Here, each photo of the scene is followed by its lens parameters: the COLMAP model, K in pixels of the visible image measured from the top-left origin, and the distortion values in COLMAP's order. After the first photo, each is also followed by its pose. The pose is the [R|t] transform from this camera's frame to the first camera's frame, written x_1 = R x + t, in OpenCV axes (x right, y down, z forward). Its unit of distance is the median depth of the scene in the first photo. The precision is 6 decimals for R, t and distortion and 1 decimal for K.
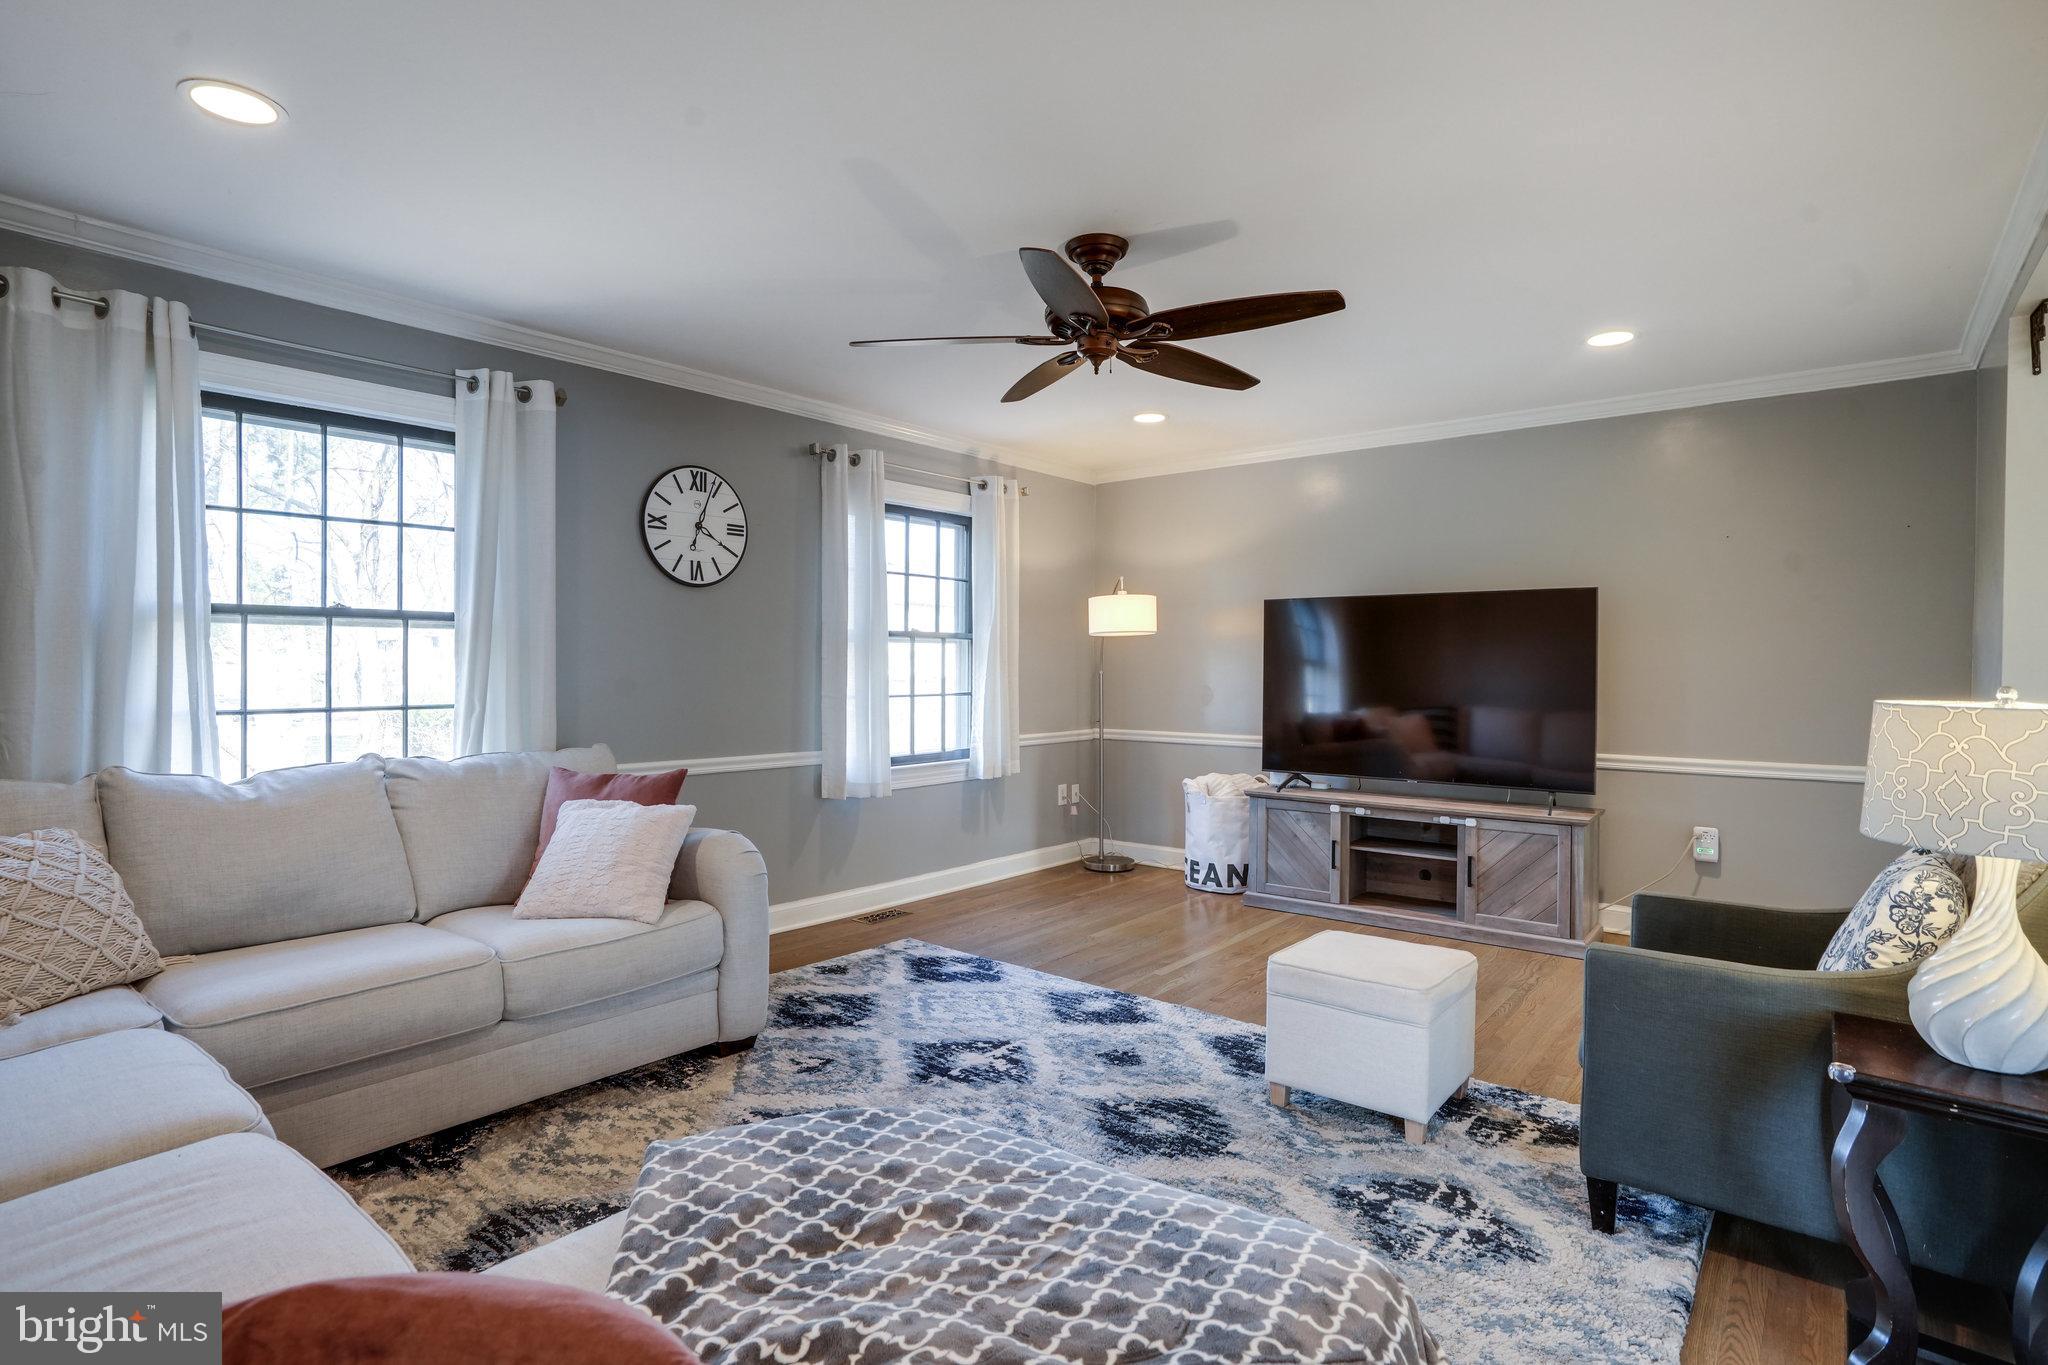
lens RADIAL K [[1006.2, 0, 1024.0], [0, 1006.2, 682.5], [0, 0, 1]] dist [-0.054678, -0.000079]
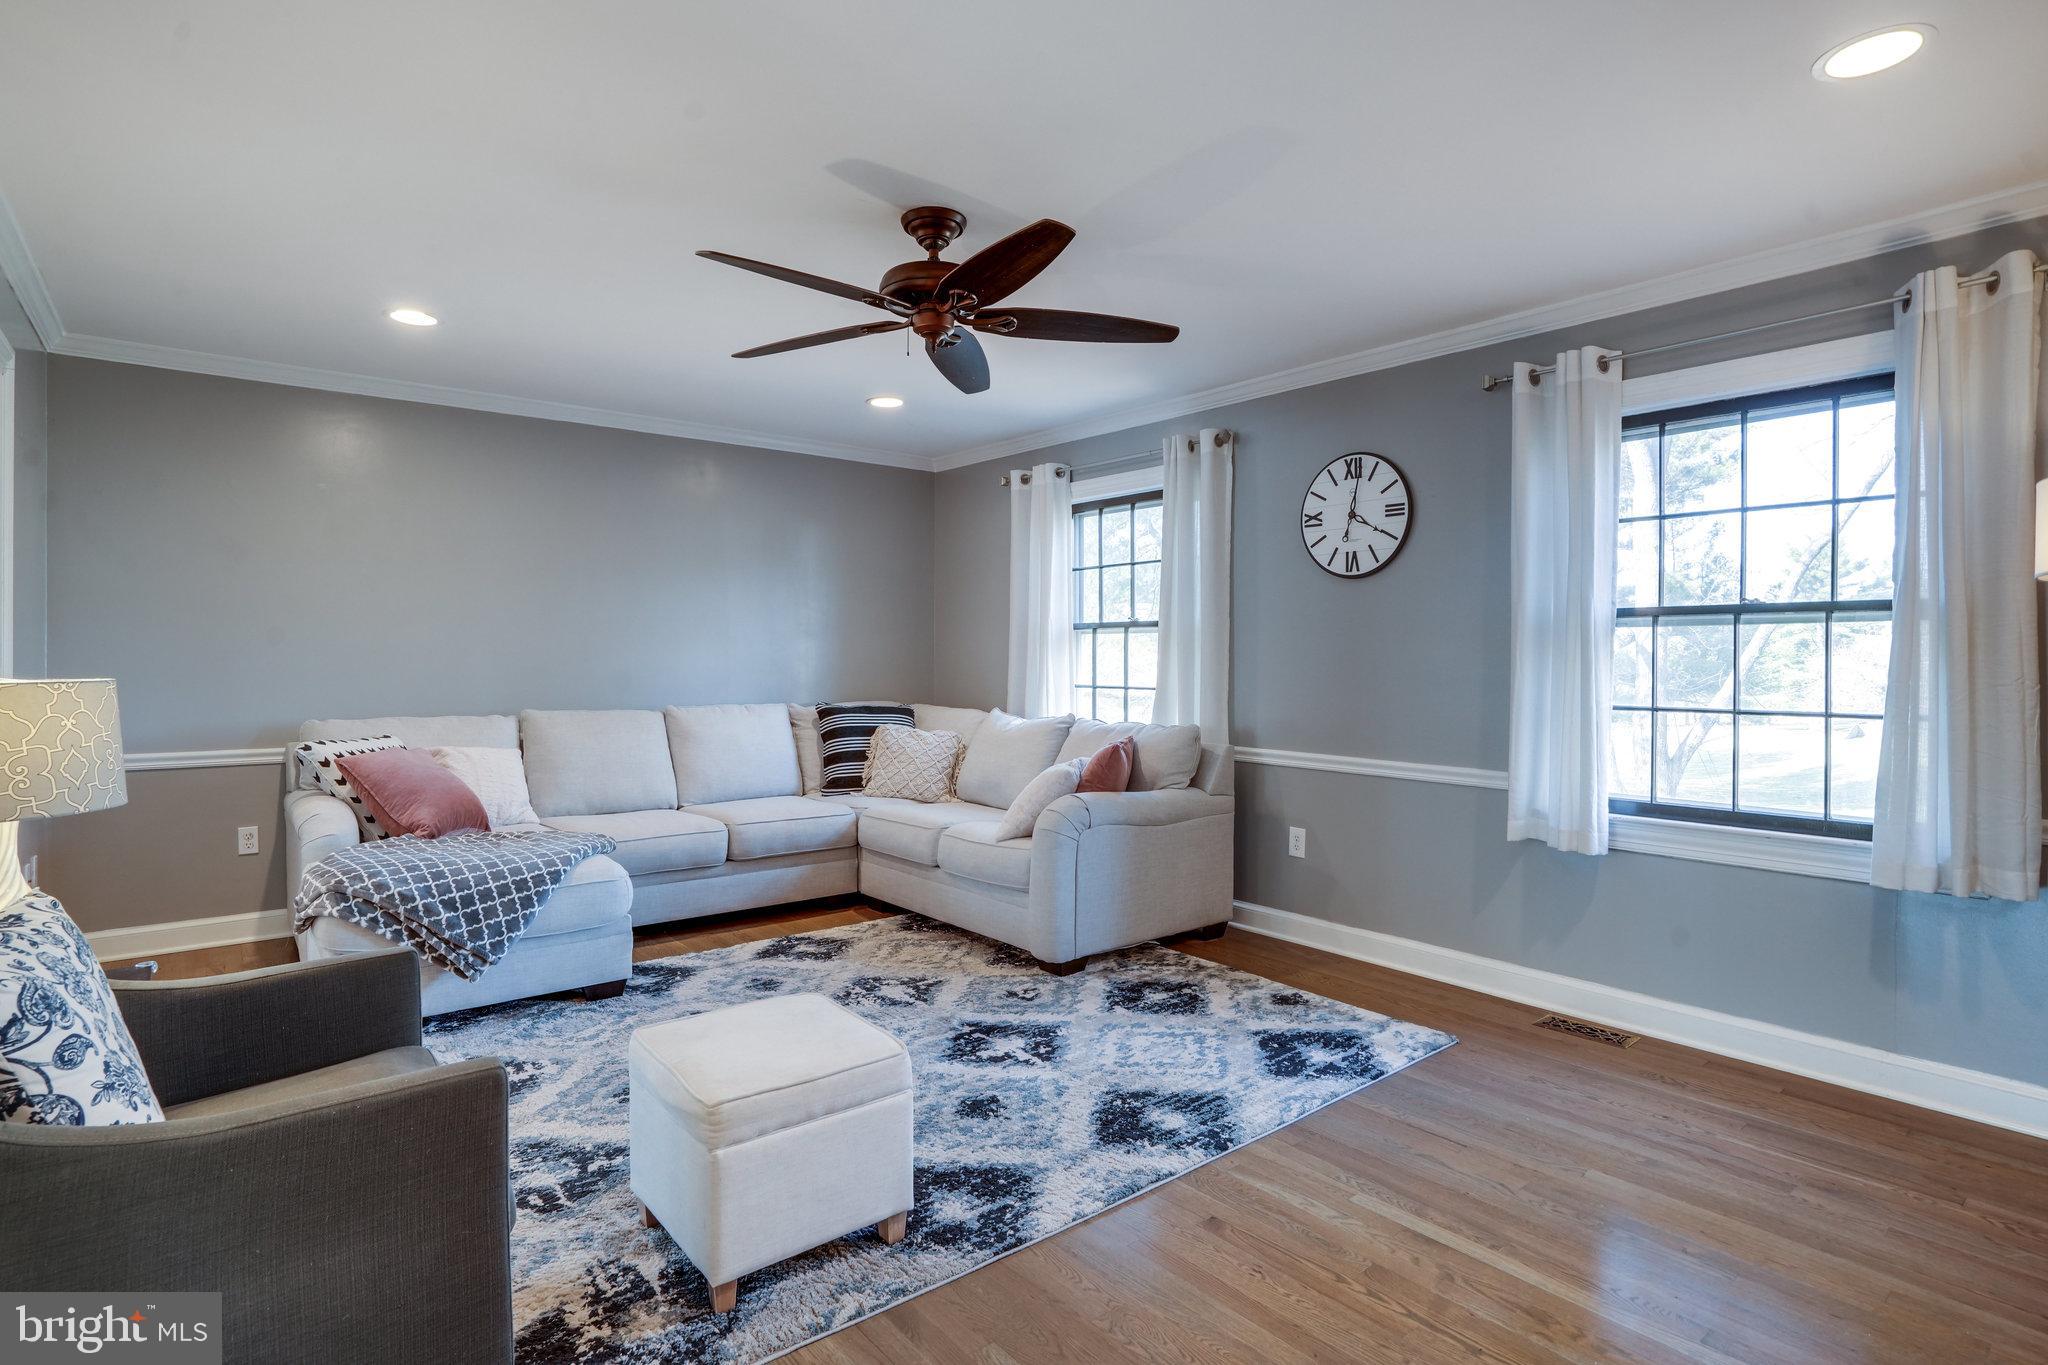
lens RADIAL K [[1039.4, 0, 1022.1], [0, 1039.4, 671.6], [0, 0, 1]] dist [-0.052096, 0.000364]
pose [[-0.197594, 0.006338, -0.980263, 0.809585], [-0.022763, 0.999680, 0.011052, -0.010785], [0.980020, 0.024497, -0.197387, 1.008560]]
